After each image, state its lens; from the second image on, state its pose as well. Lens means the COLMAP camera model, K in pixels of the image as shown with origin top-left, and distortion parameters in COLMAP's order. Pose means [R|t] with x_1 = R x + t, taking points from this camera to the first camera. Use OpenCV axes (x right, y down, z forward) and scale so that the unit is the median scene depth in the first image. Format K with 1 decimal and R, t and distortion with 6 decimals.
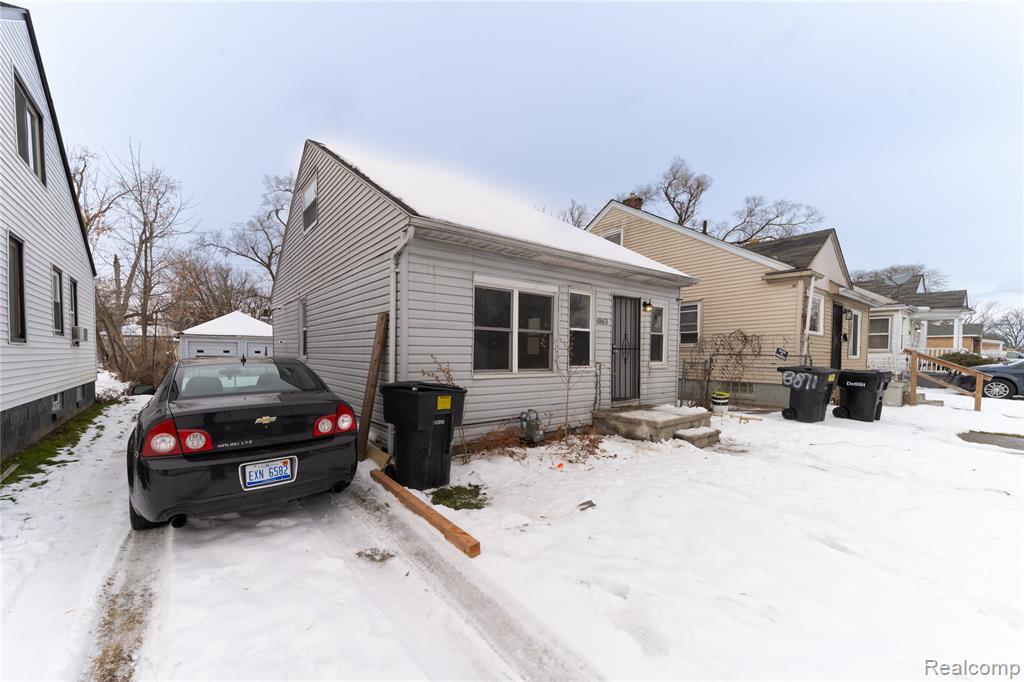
lens RADIAL K [[392.9, 0, 448.9], [0, 392.9, 366.1], [0, 0, 1]] dist [0.001647, -0.000001]
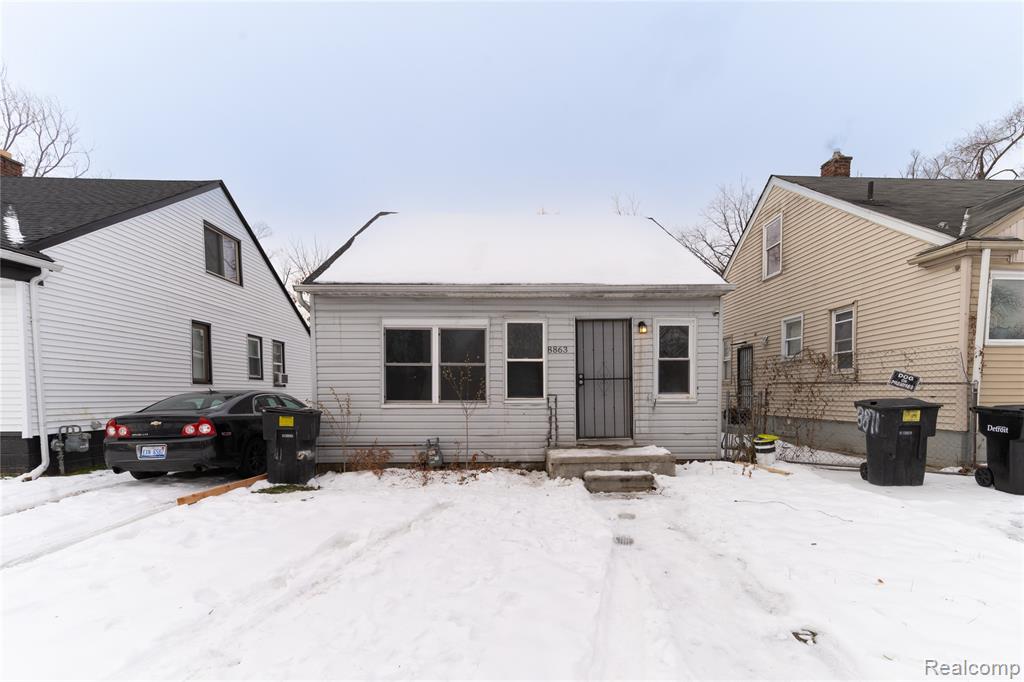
lens RADIAL K [[473.9, 0, 534.3], [0, 473.9, 405.9], [0, 0, 1]] dist [0.010767, -0.001893]
pose [[0.844071, 0.004392, -0.536213, 0.994573], [-0.008422, 0.999952, -0.005067, 0.024963], [0.536165, 0.008793, 0.844068, 0.038402]]
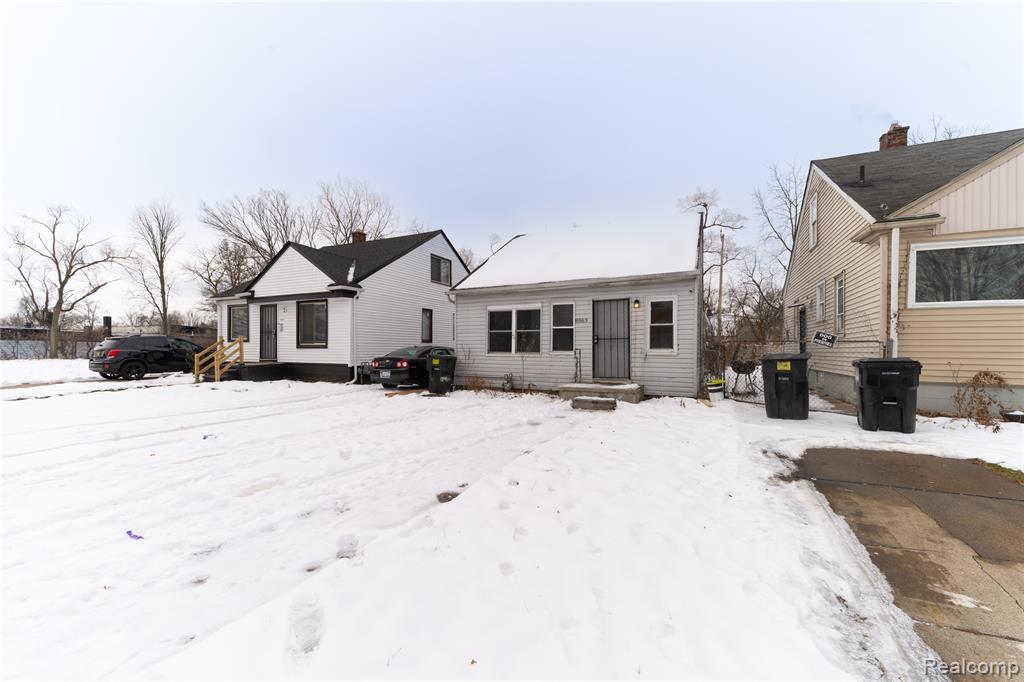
lens RADIAL K [[392.9, 0, 520.6], [0, 392.9, 348.7], [0, 0, 1]] dist [0.001647, -0.000001]
pose [[0.491293, -0.007258, -0.870964, 1.626913], [-0.028345, 0.999302, -0.024317, 0.032709], [0.870533, 0.036634, 0.490745, 0.108385]]
